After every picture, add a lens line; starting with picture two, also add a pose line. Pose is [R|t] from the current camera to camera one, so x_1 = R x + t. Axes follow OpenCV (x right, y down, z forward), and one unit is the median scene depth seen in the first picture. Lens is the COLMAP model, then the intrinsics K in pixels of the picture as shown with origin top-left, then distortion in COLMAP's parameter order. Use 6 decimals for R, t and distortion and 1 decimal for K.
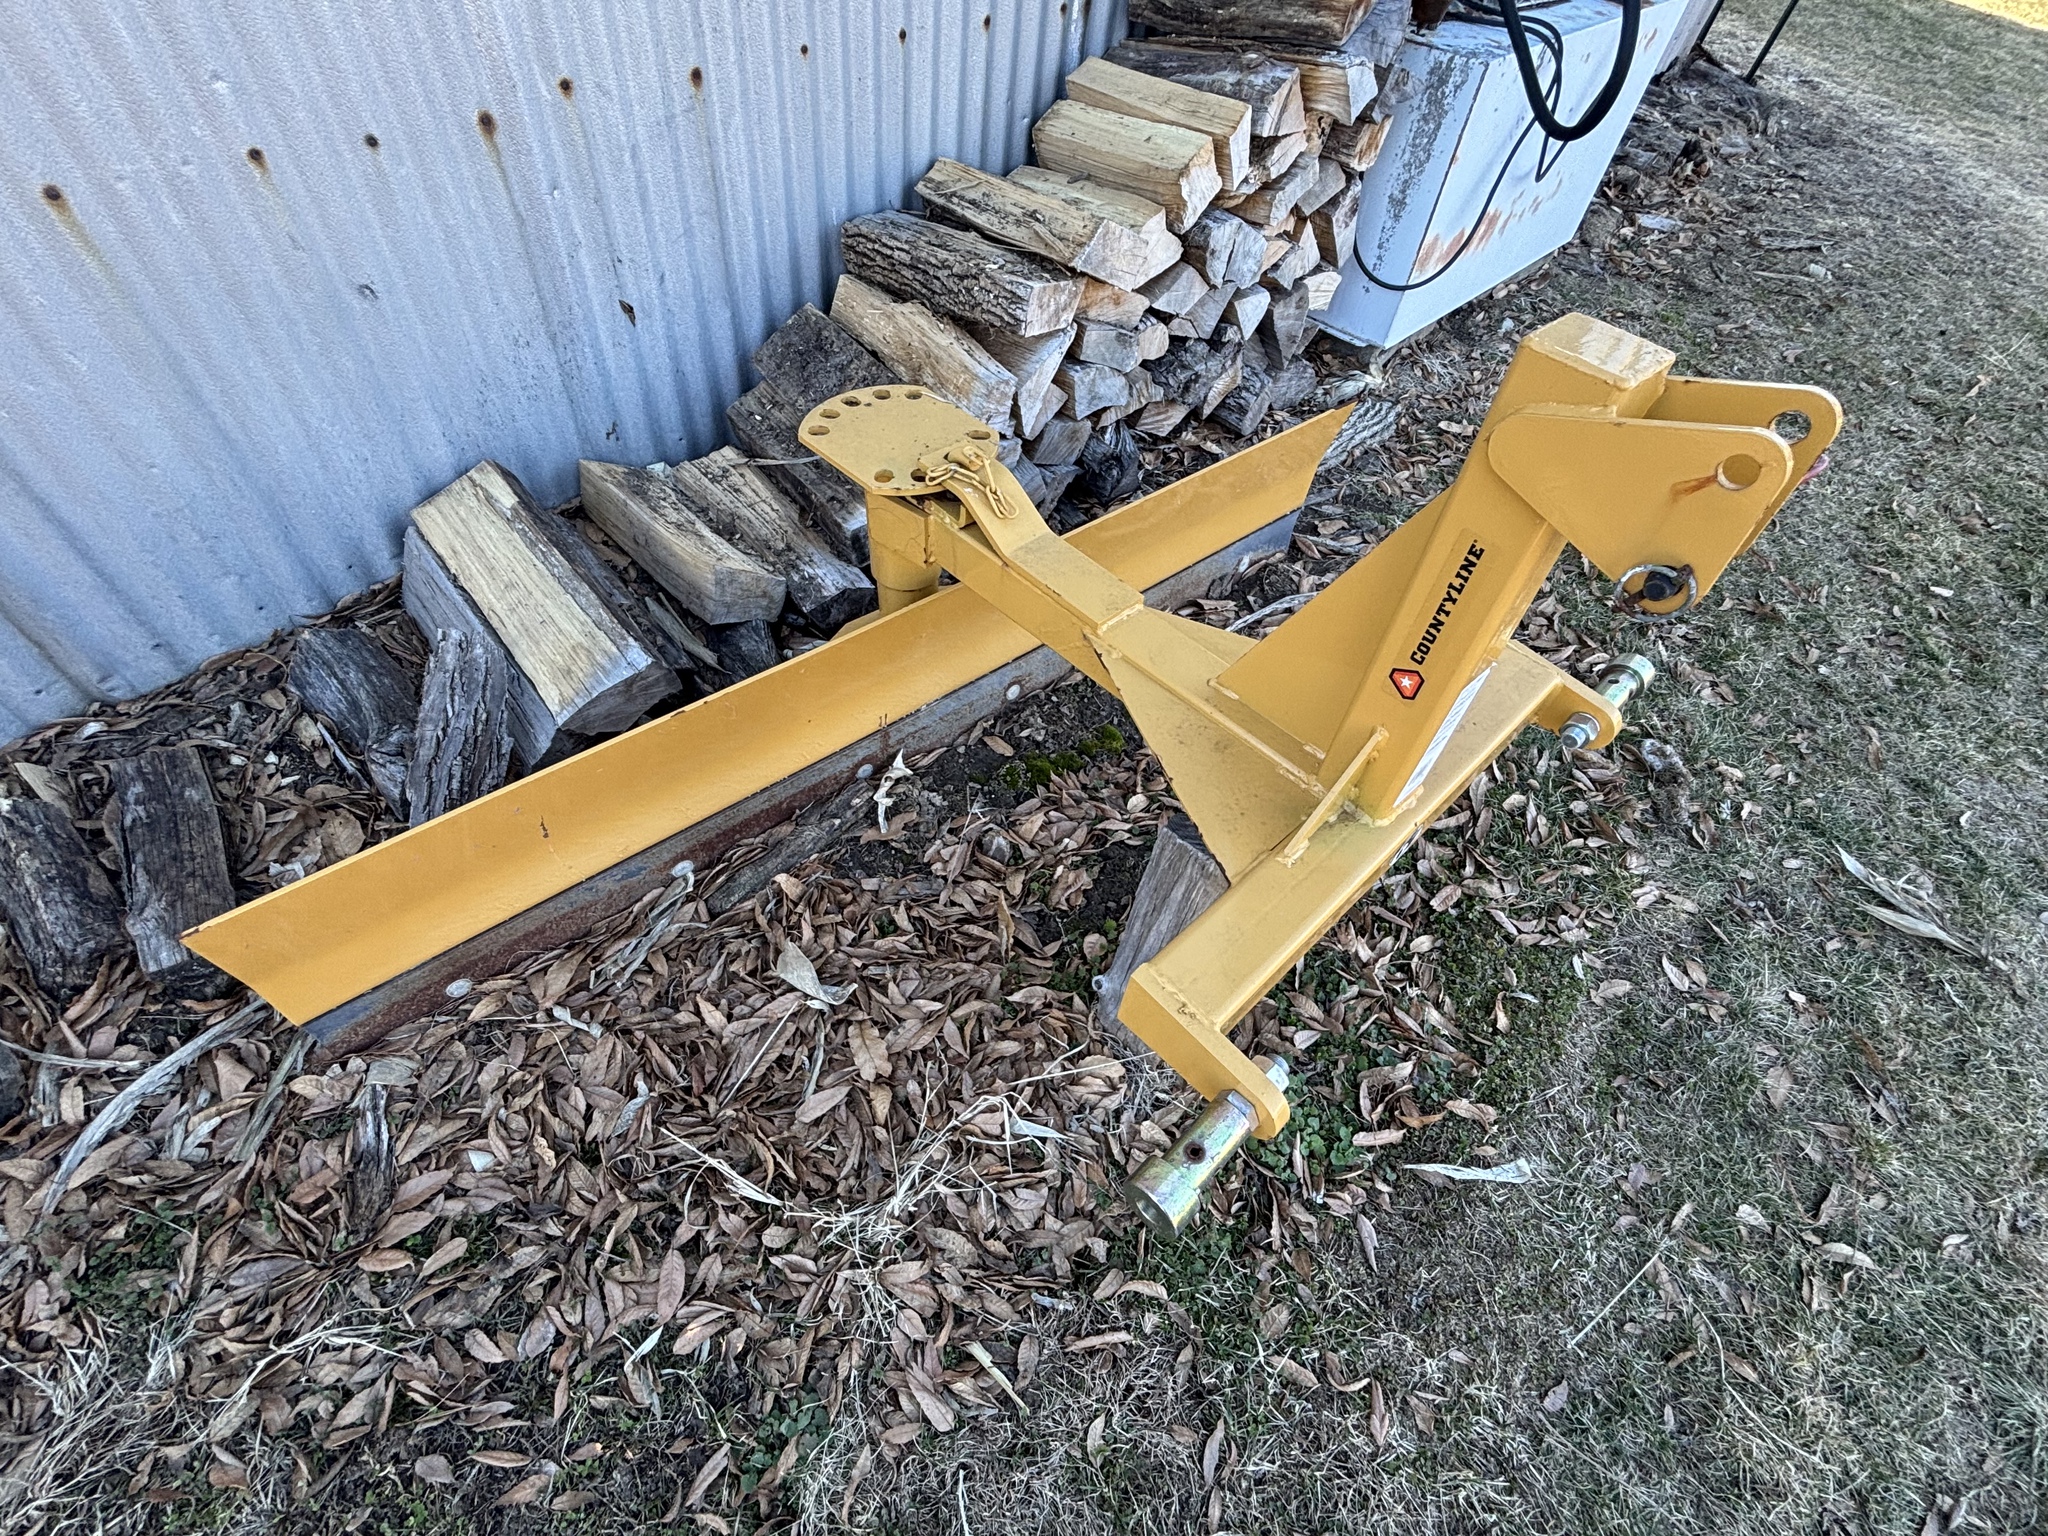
lens RADIAL K [[963.3, 0, 1017.8], [0, 963.3, 766.4], [0, 0, 1]] dist [-0.012929, 0.007946]
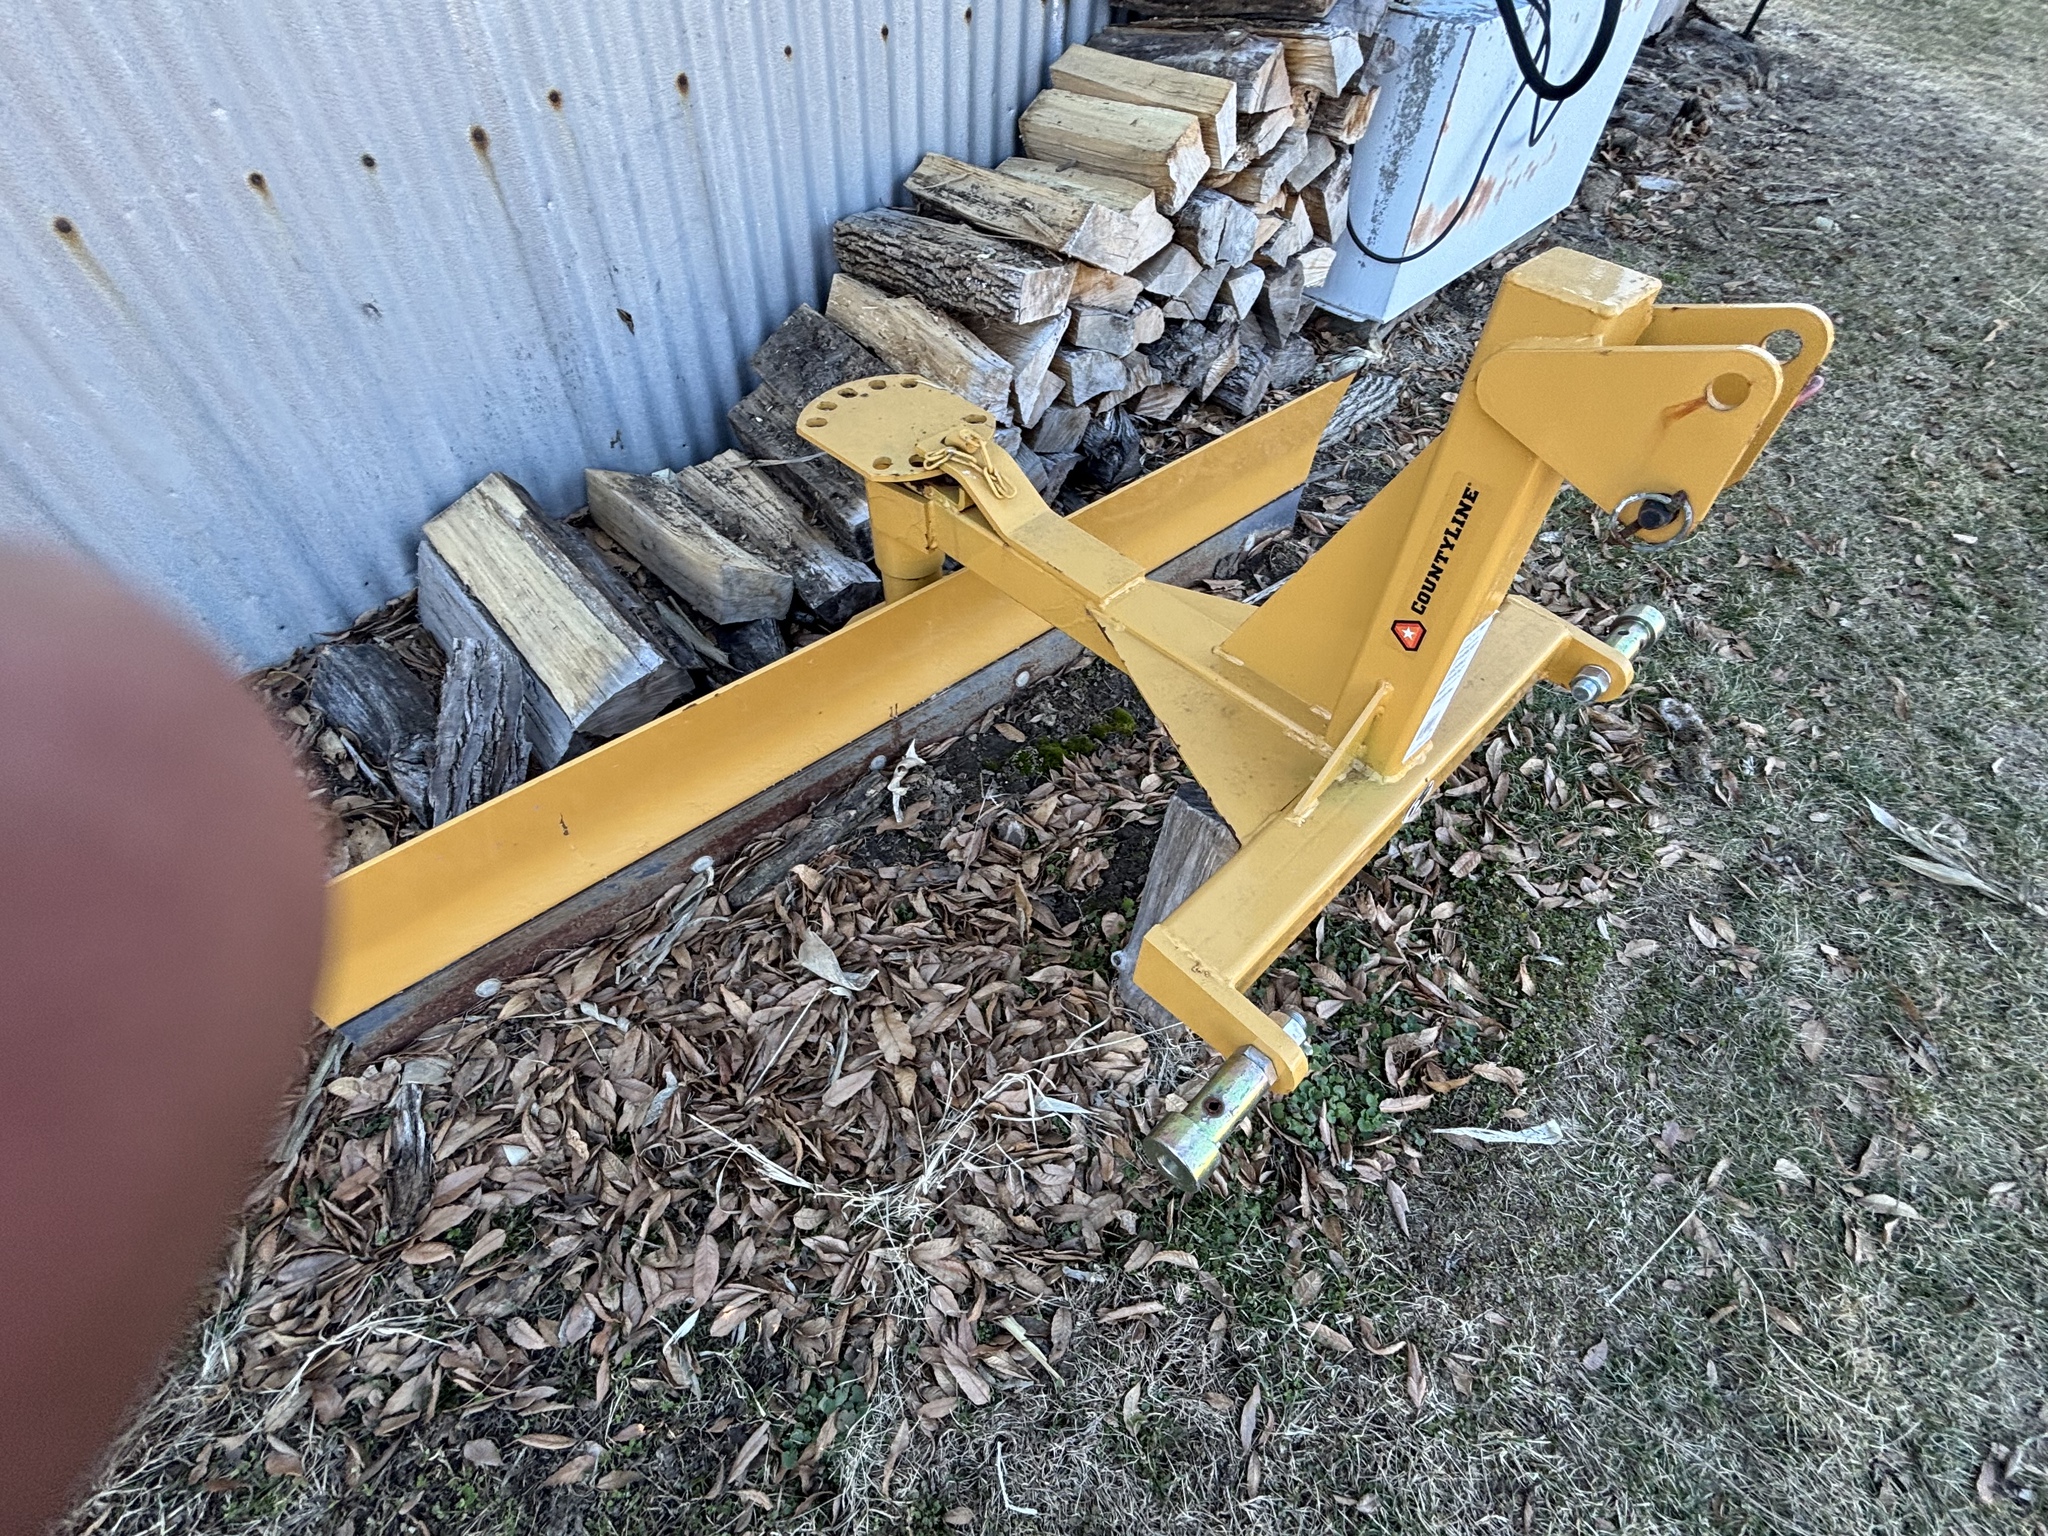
lens RADIAL K [[961.8, 0, 1016.6], [0, 961.8, 770.6], [0, 0, 1]] dist [-0.012049, 0.007057]
pose [[0.998836, -0.042855, -0.022155, 0.008983], [0.042860, 0.999081, -0.000254, 0.023755], [0.022145, -0.000696, 0.999755, -0.003109]]
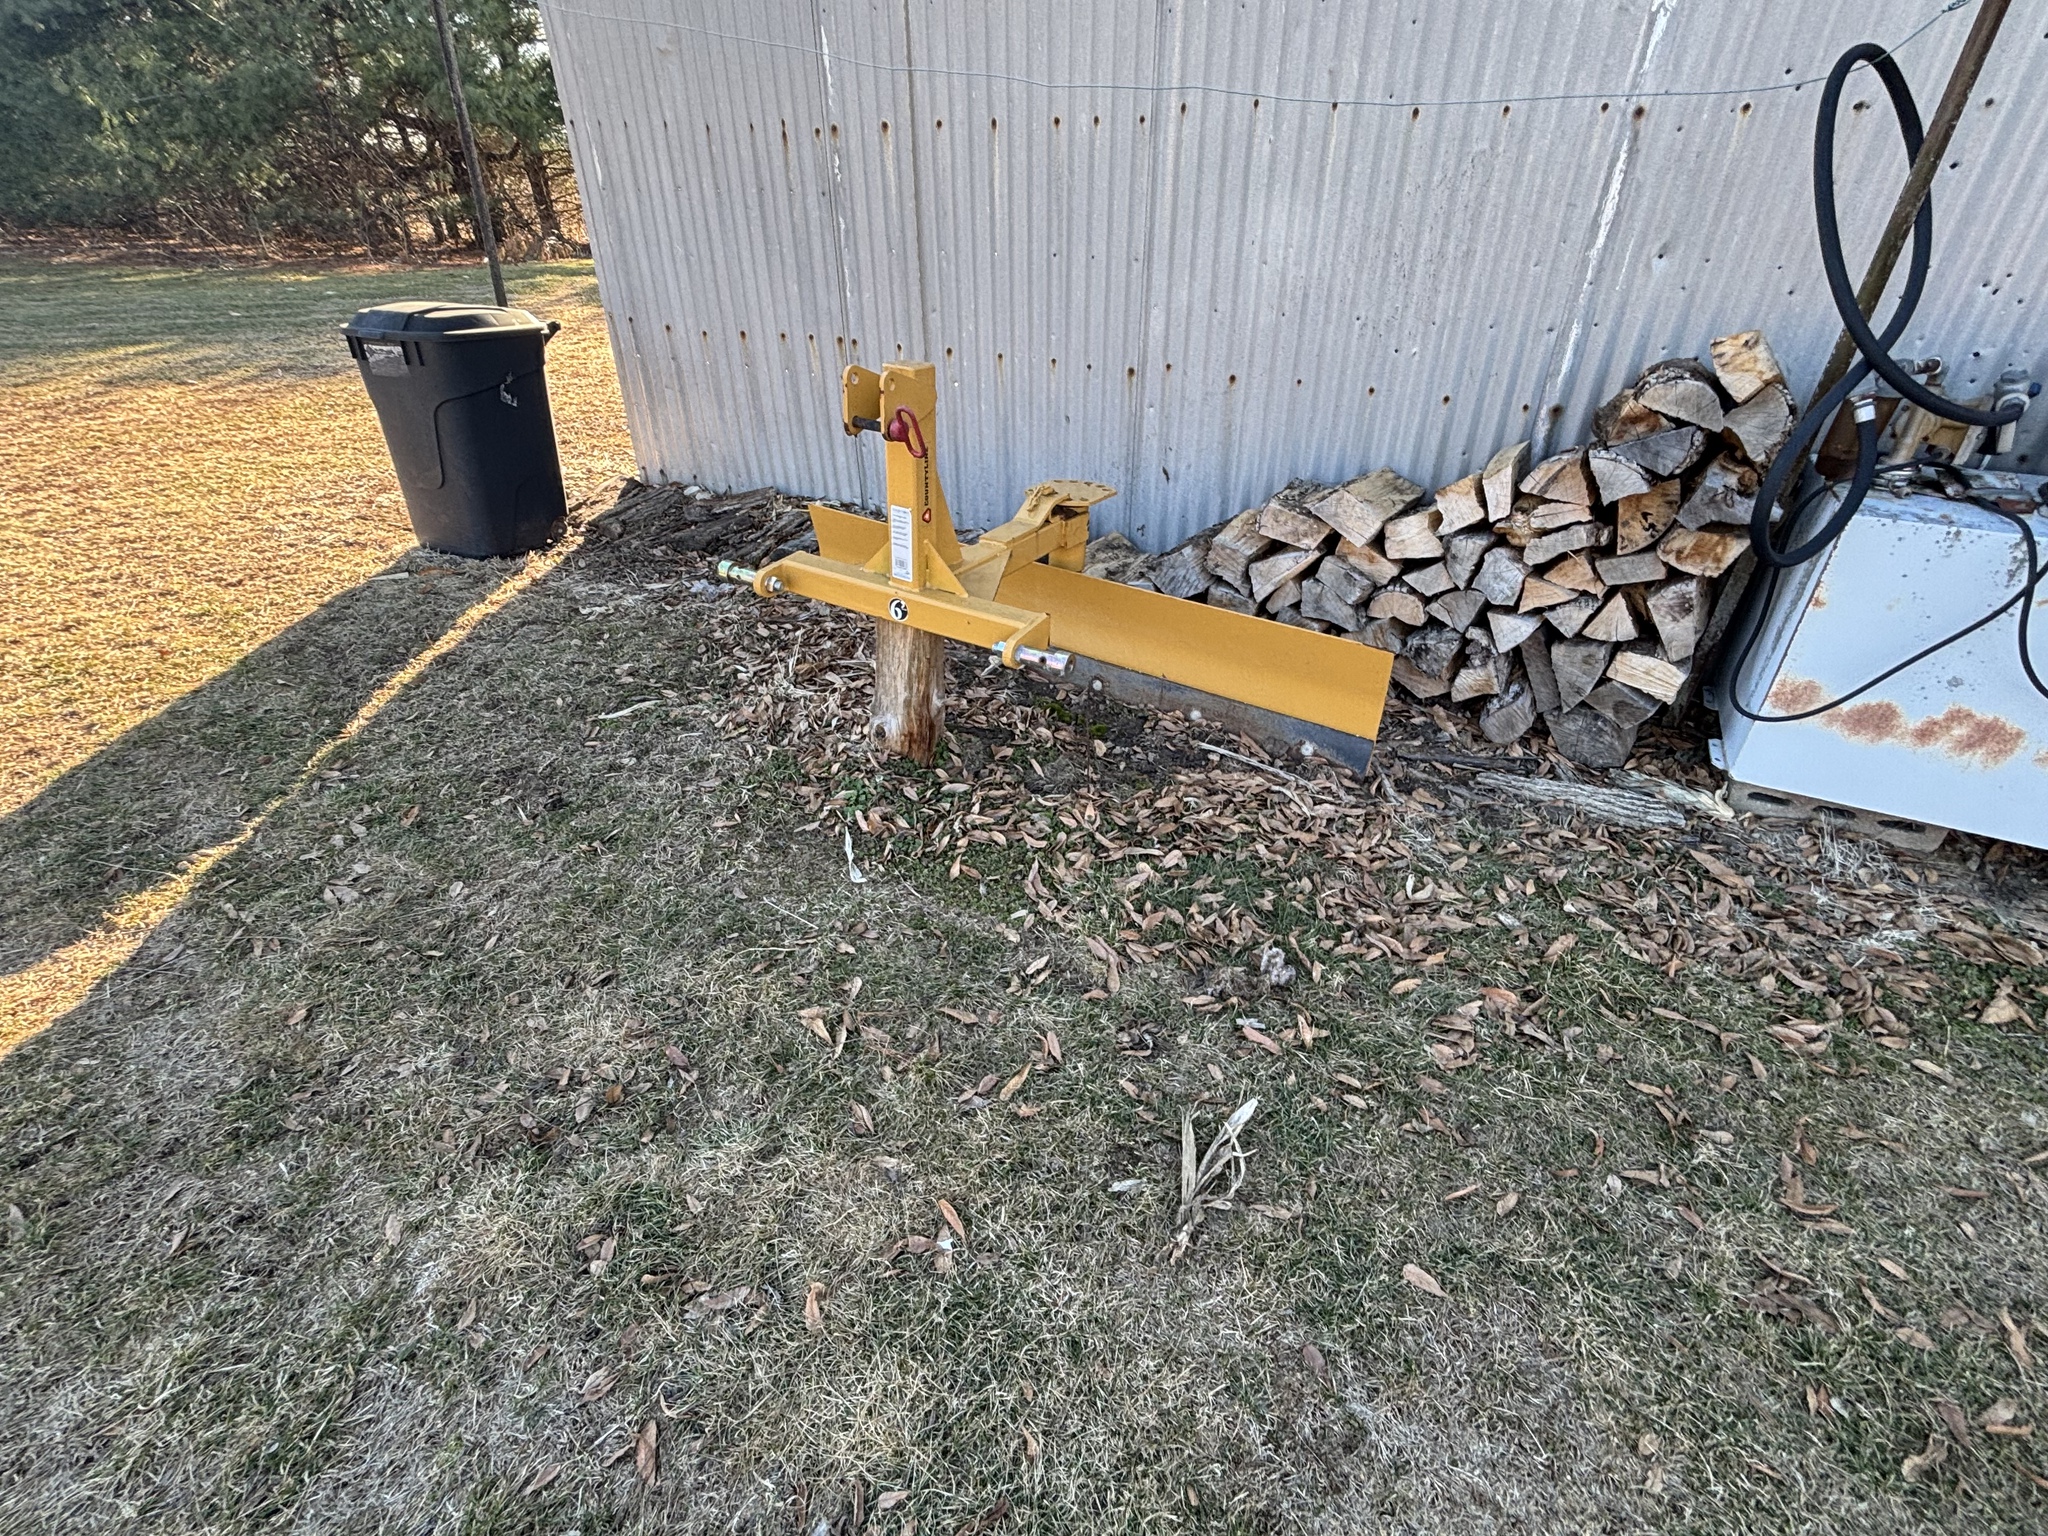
lens RADIAL K [[961.8, 0, 1016.6], [0, 961.8, 770.6], [0, 0, 1]] dist [-0.012049, 0.007057]
pose [[0.266141, 0.437144, -0.859112, 1.857788], [-0.735587, 0.668095, 0.112073, -0.079806], [0.622961, 0.602125, 0.499365, 0.236823]]
